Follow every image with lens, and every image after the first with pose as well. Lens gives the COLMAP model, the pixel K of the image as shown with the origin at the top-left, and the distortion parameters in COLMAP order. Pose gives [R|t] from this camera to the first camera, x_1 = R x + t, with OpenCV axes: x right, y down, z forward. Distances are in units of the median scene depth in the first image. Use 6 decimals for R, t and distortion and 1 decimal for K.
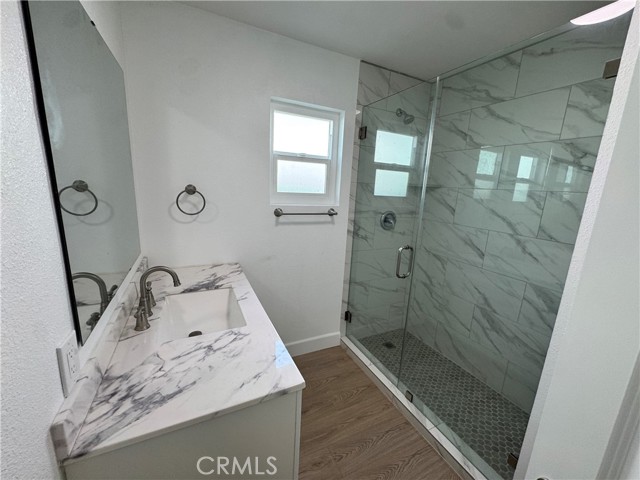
lens RADIAL K [[257.5, 0, 320.0], [0, 257.5, 240.0], [0, 0, 1]] dist [-0.001808, -0.000463]
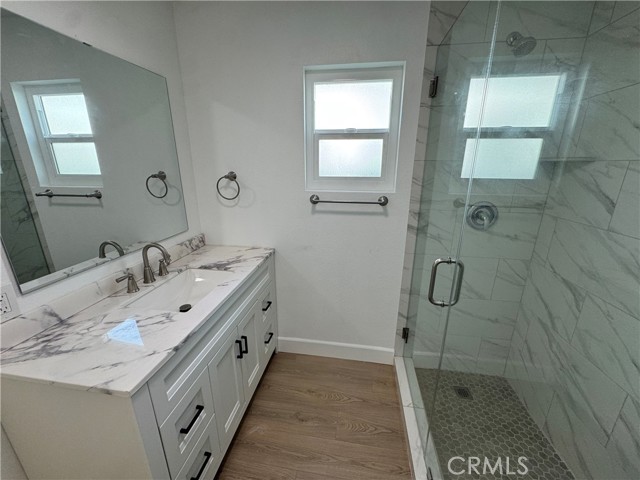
lens RADIAL K [[257.5, 0, 320.0], [0, 257.5, 240.0], [0, 0, 1]] dist [-0.001808, -0.000463]
pose [[0.817032, 0.117760, -0.564439, 0.344067], [-0.083352, 0.992762, 0.086469, -0.040939], [0.570536, -0.023601, 0.820933, 0.239296]]
